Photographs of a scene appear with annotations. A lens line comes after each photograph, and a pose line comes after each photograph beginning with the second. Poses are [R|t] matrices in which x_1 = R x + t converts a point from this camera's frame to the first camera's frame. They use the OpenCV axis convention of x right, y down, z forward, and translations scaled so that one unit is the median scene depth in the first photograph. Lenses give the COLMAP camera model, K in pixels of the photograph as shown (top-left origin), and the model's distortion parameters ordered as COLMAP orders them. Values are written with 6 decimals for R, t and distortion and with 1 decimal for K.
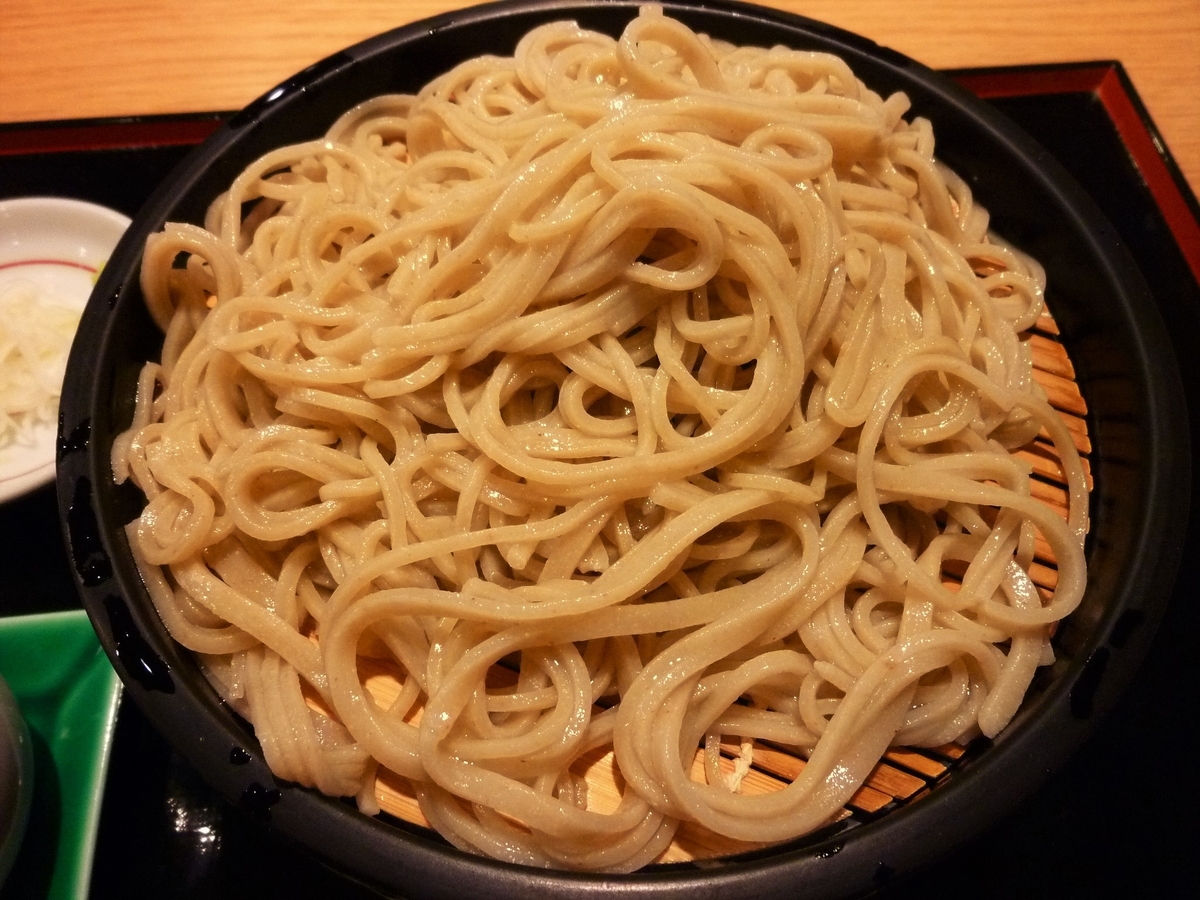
lens RADIAL K [[914.3, 0, 600.0], [0, 914.3, 450.0], [0, 0, 1]] dist [-0.042259, 0.003854]
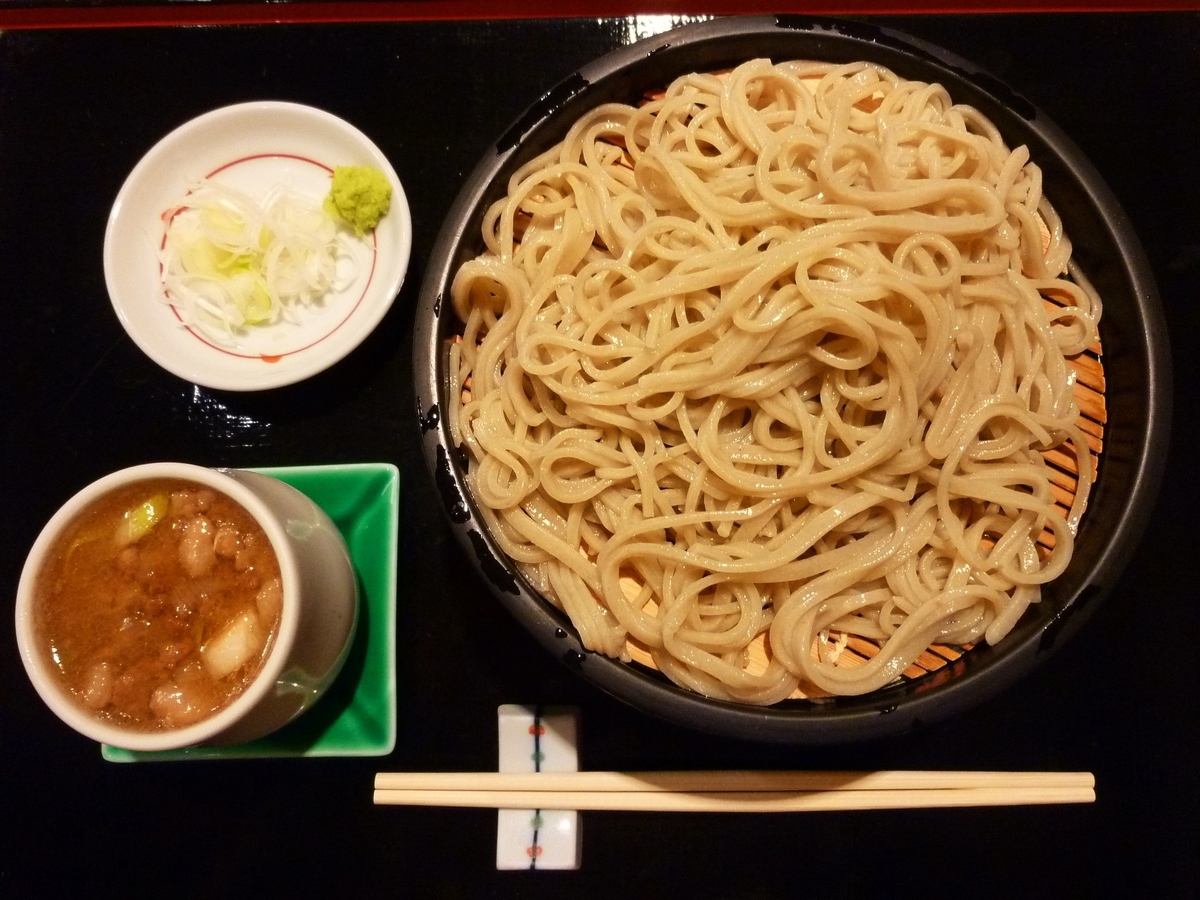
lens RADIAL K [[914.3, 0, 600.0], [0, 914.3, 450.0], [0, 0, 1]] dist [-0.042259, 0.003854]
pose [[0.996919, 0.072279, -0.030465, -0.258249], [-0.058465, 0.943667, 0.325691, -0.512302], [0.052290, -0.322906, 0.944985, -0.494050]]
